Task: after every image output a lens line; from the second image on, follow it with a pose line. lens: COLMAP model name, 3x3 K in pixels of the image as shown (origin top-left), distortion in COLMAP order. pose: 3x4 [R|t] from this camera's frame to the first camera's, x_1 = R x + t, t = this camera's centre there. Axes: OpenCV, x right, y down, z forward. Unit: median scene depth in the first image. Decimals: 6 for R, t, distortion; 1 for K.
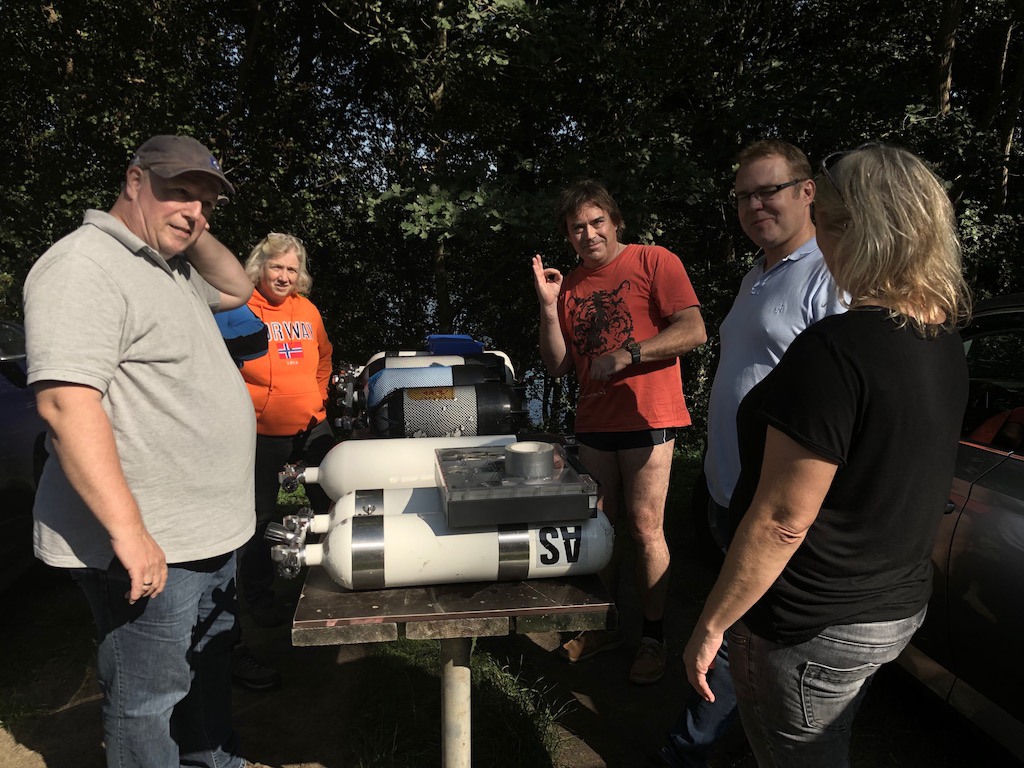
lens RADIAL K [[825.8, 0, 512.1], [0, 825.8, 386.7], [0, 0, 1]] dist [0.013332, -0.035956]
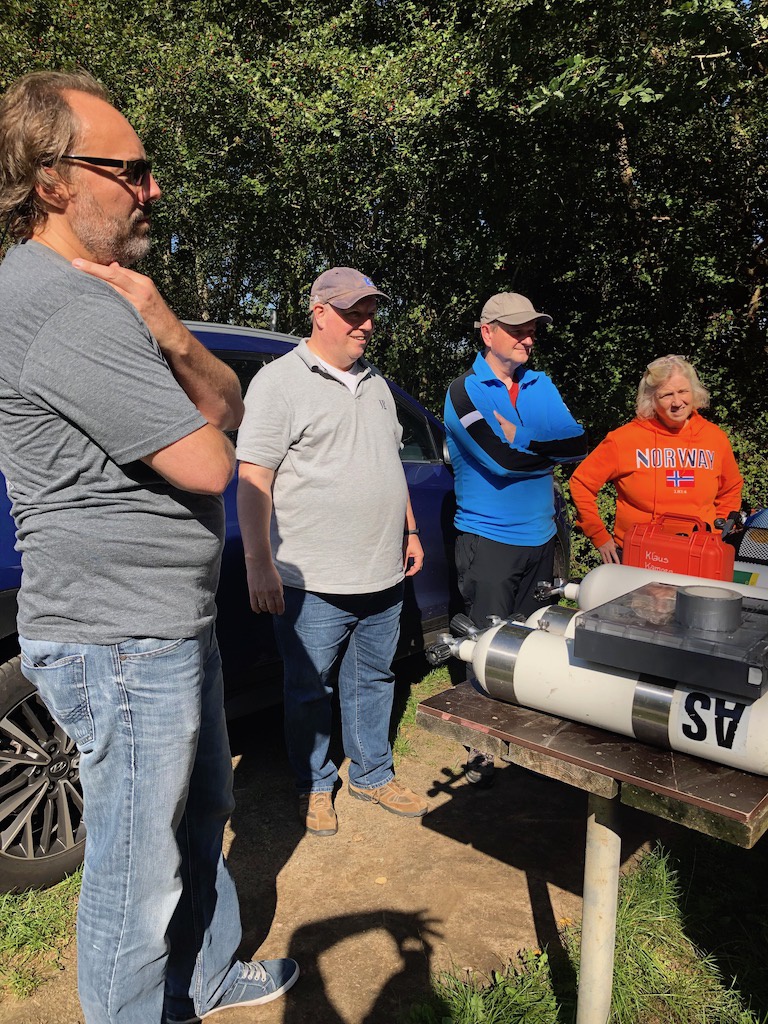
lens RADIAL K [[825.8, 0, 378.8], [0, 825.8, 505.8], [0, 0, 1]] dist [0.013332, -0.035956]
pose [[0.657710, 0.119912, -0.743666, 0.250404], [-0.141936, 0.989292, 0.033987, 0.005264], [0.739778, 0.083199, 0.667687, 0.138569]]
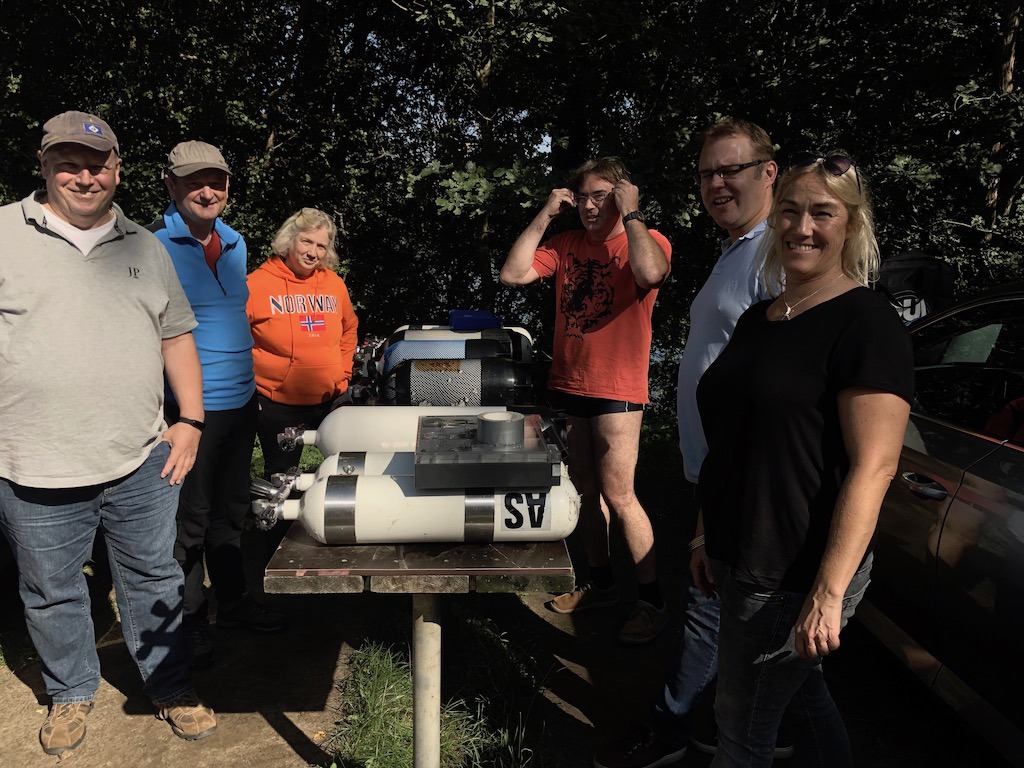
lens RADIAL K [[825.8, 0, 511.1], [0, 825.8, 386.6], [0, 0, 1]] dist [0.013332, -0.035956]
pose [[0.996808, 0.031798, -0.073228, 0.068615], [-0.030002, 0.999225, 0.025492, 0.006021], [0.073981, -0.023214, 0.996989, -0.020363]]
